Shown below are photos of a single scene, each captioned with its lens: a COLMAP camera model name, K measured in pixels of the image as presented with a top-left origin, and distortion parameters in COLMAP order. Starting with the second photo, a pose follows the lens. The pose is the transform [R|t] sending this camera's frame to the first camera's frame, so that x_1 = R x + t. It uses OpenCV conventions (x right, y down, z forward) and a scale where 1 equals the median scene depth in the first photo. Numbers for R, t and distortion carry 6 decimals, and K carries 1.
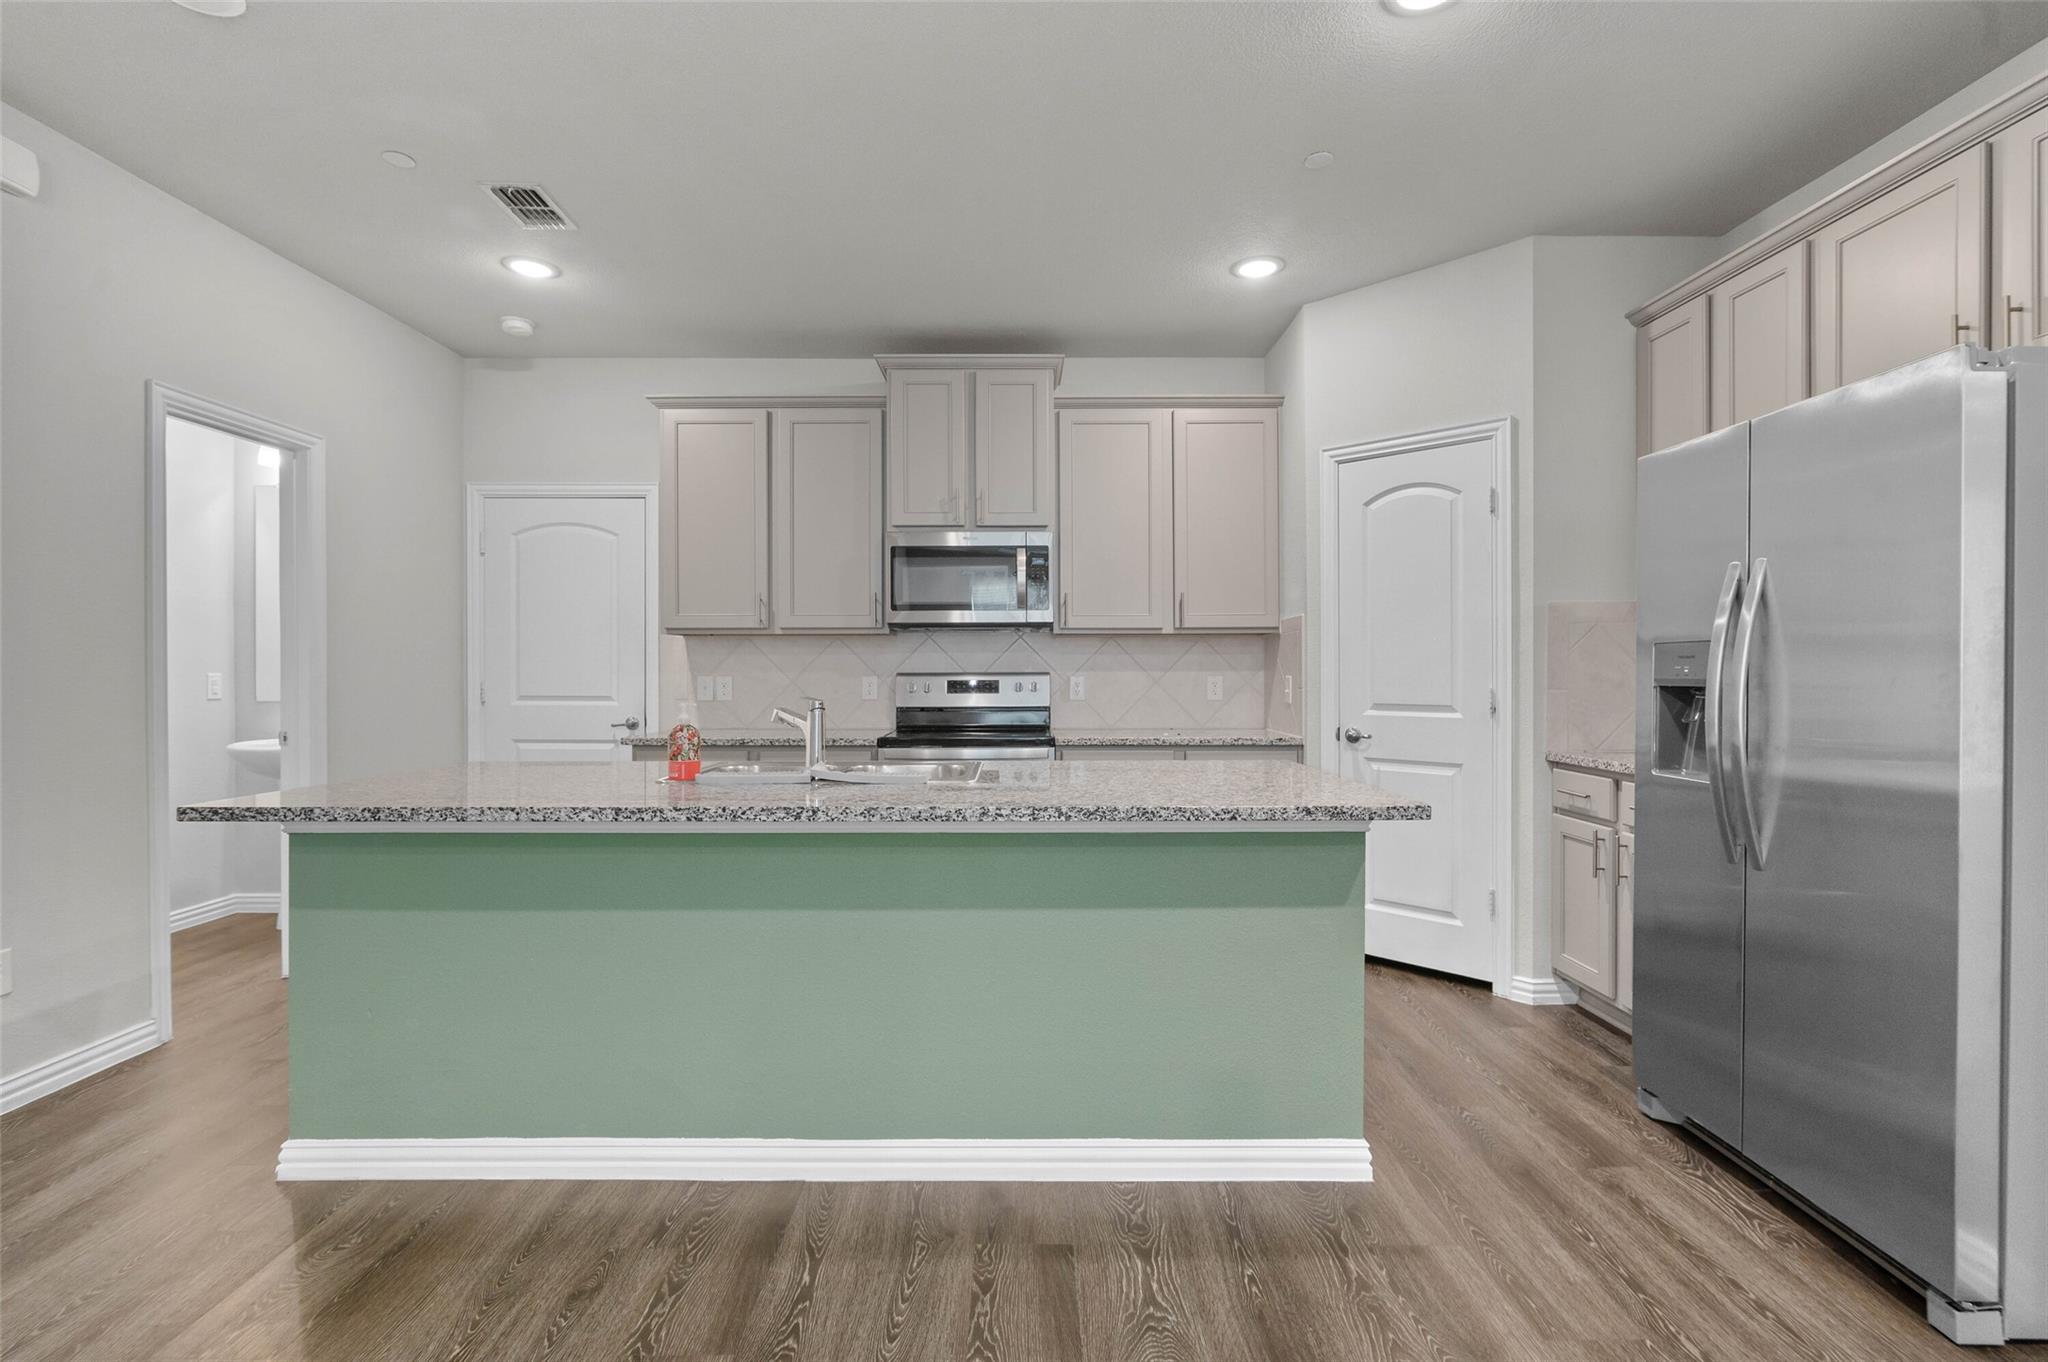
lens RADIAL K [[941.6, 0, 1027.1], [0, 941.6, 675.3], [0, 0, 1]] dist [-0.005020, -0.000491]
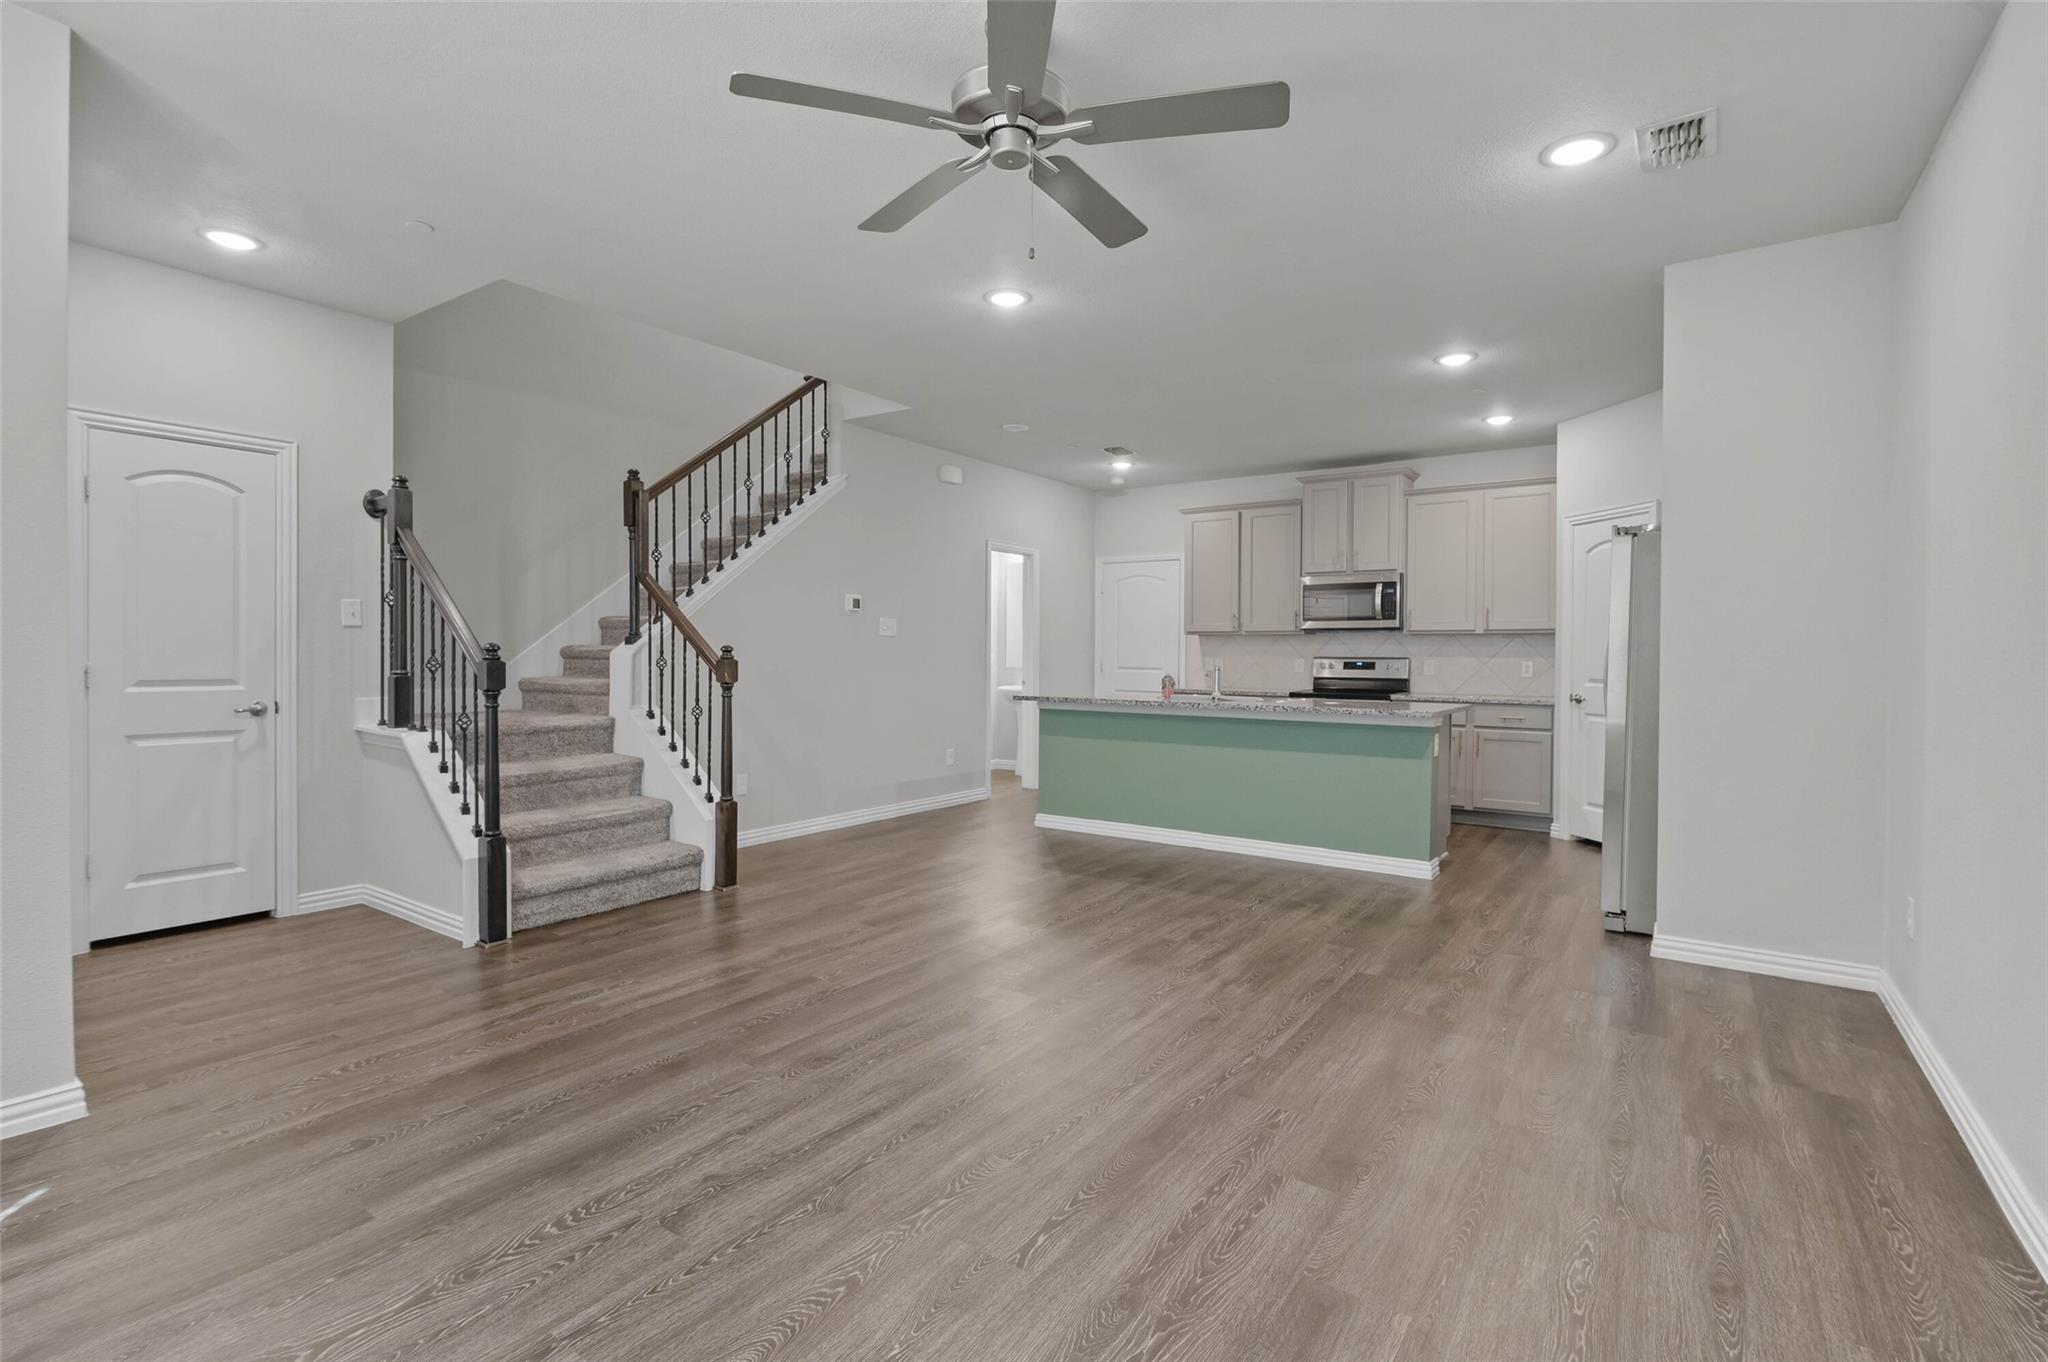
lens RADIAL K [[941.6, 0, 1029.2], [0, 941.6, 671.7], [0, 0, 1]] dist [-0.005020, -0.000491]
pose [[0.820140, 0.018447, -0.571865, 0.570681], [-0.011876, 0.999814, 0.015219, 0.006001], [0.572040, -0.005690, 0.820206, -0.943720]]
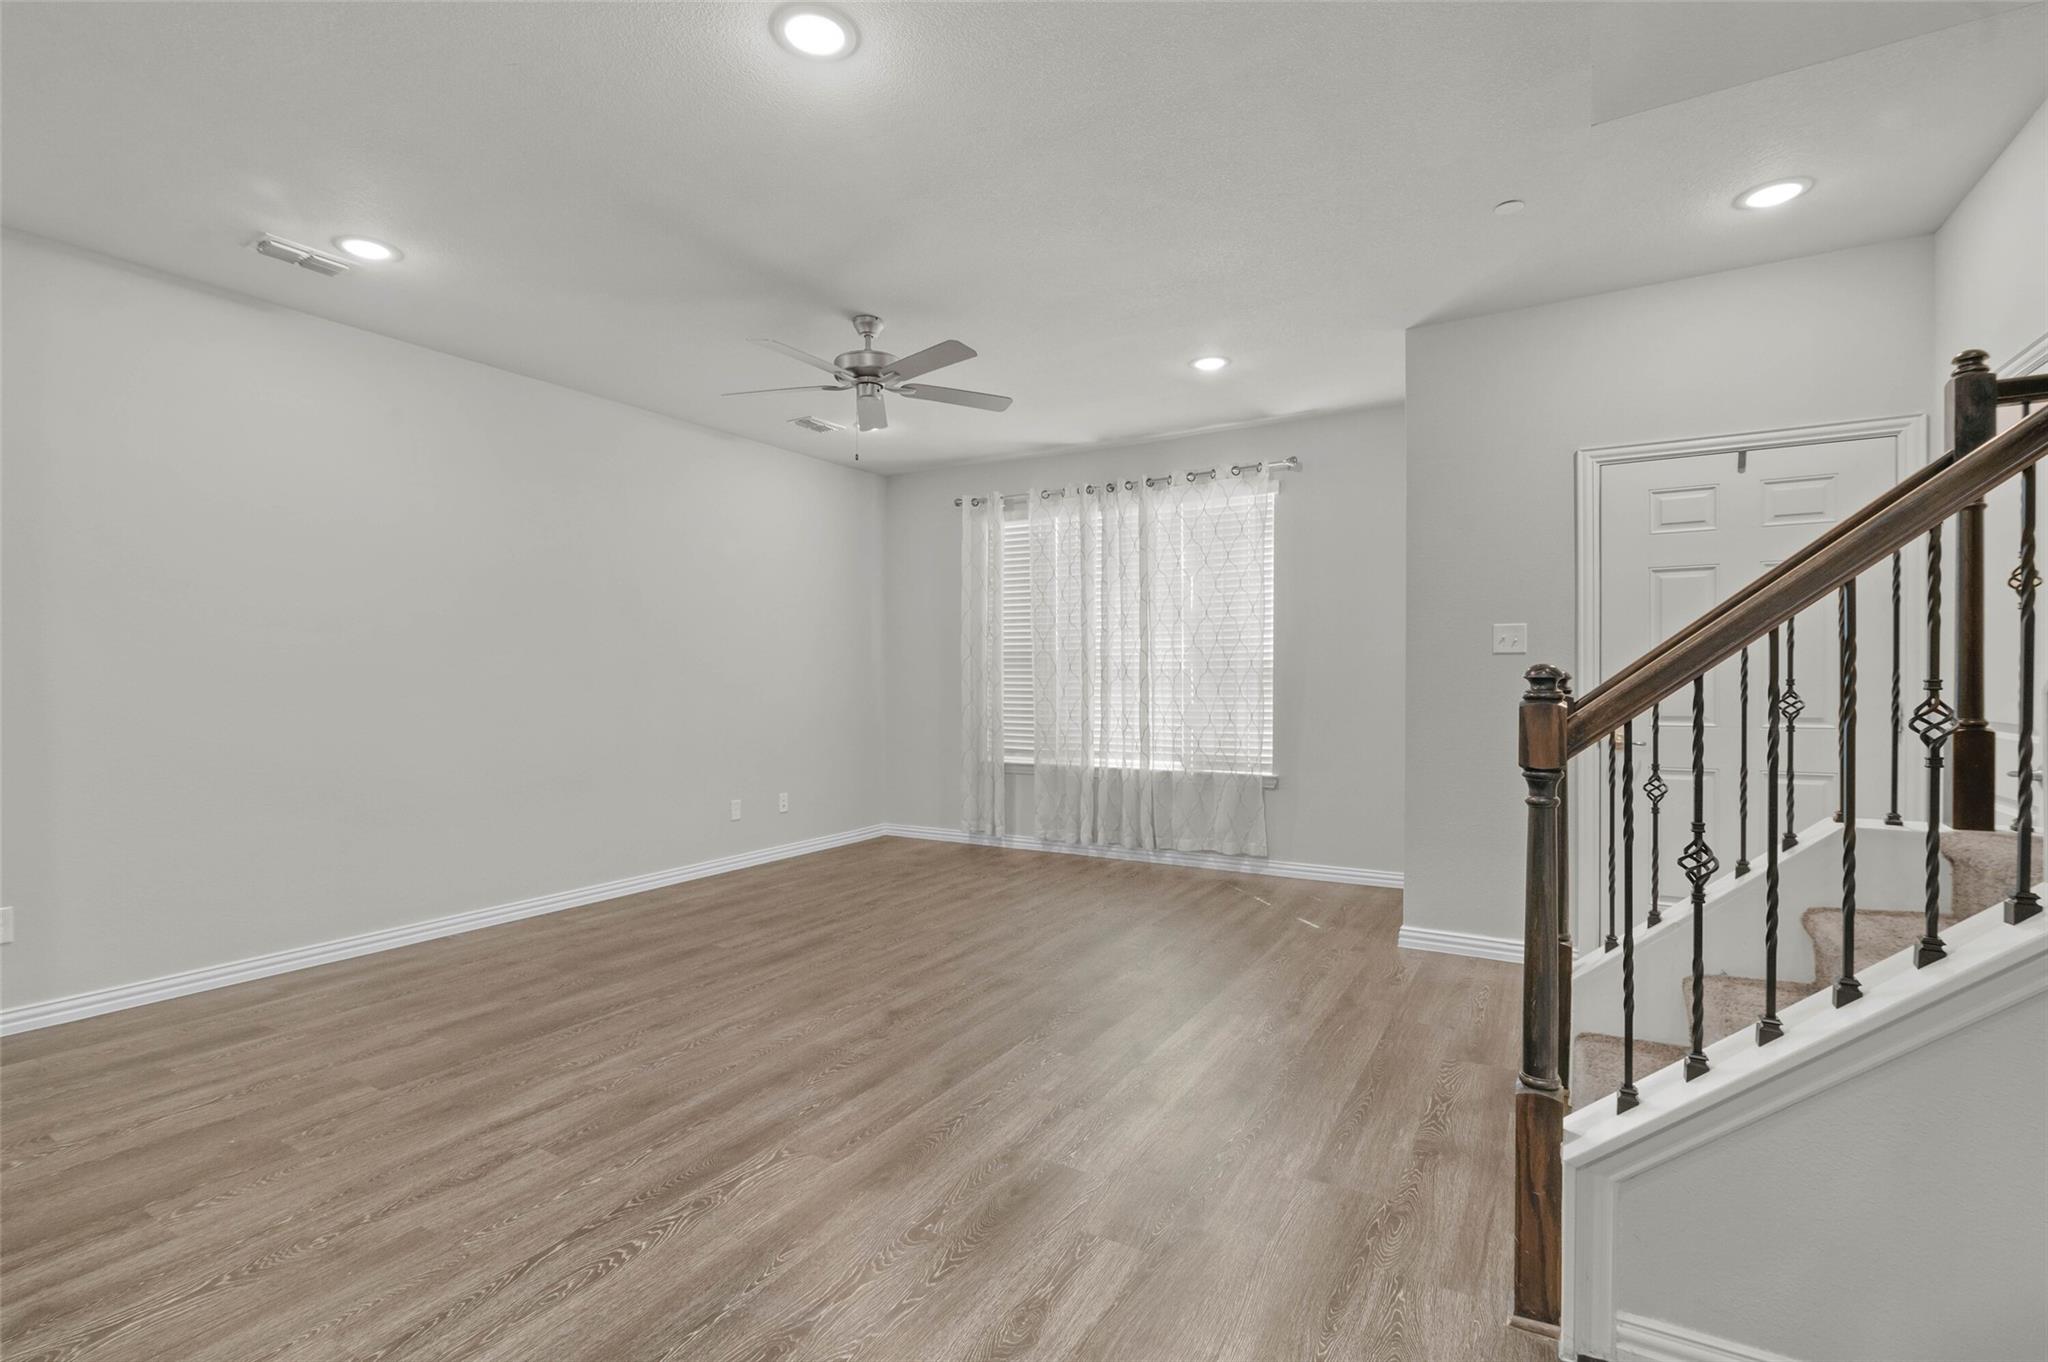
lens RADIAL K [[941.6, 0, 1020.9], [0, 941.6, 679.2], [0, 0, 1]] dist [-0.005020, -0.000491]
pose [[-0.855087, 0.003024, 0.518475, -0.627350], [0.006401, 0.999968, 0.004725, -0.003264], [-0.518444, 0.007359, -0.855080, 0.542600]]
